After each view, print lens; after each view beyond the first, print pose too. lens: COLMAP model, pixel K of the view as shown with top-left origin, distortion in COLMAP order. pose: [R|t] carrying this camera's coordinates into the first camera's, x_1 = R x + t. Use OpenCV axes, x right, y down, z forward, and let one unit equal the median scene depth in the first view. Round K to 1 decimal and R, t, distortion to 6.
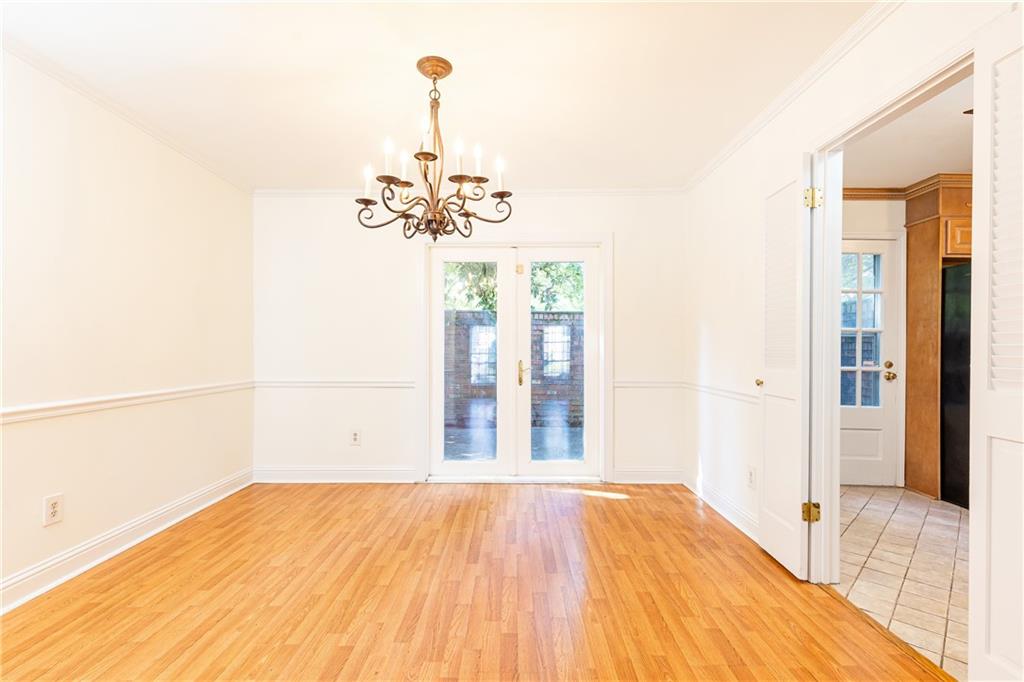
lens RADIAL K [[464.8, 0, 510.6], [0, 464.8, 345.3], [0, 0, 1]] dist [0.009228, 0.001169]
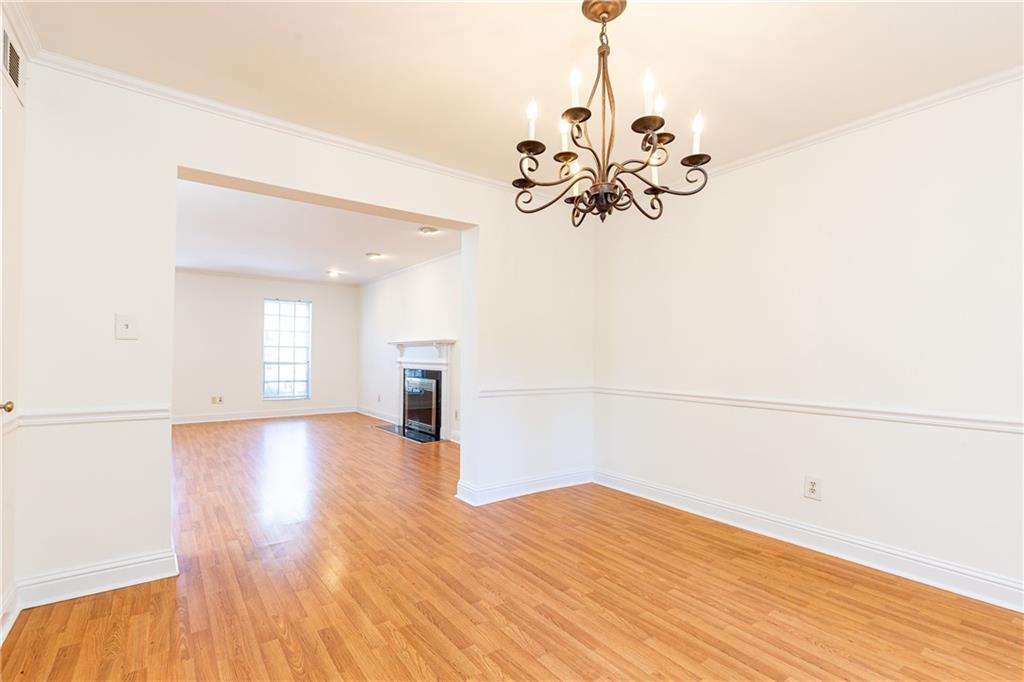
lens RADIAL K [[499.5, 0, 514.0], [0, 499.5, 339.4], [0, 0, 1]] dist [0.010996, -0.000290]
pose [[-0.798220, -0.027267, -0.601749, 0.466263], [-0.008226, 0.999375, -0.034372, 0.009849], [0.602310, -0.022487, -0.797946, 1.571326]]
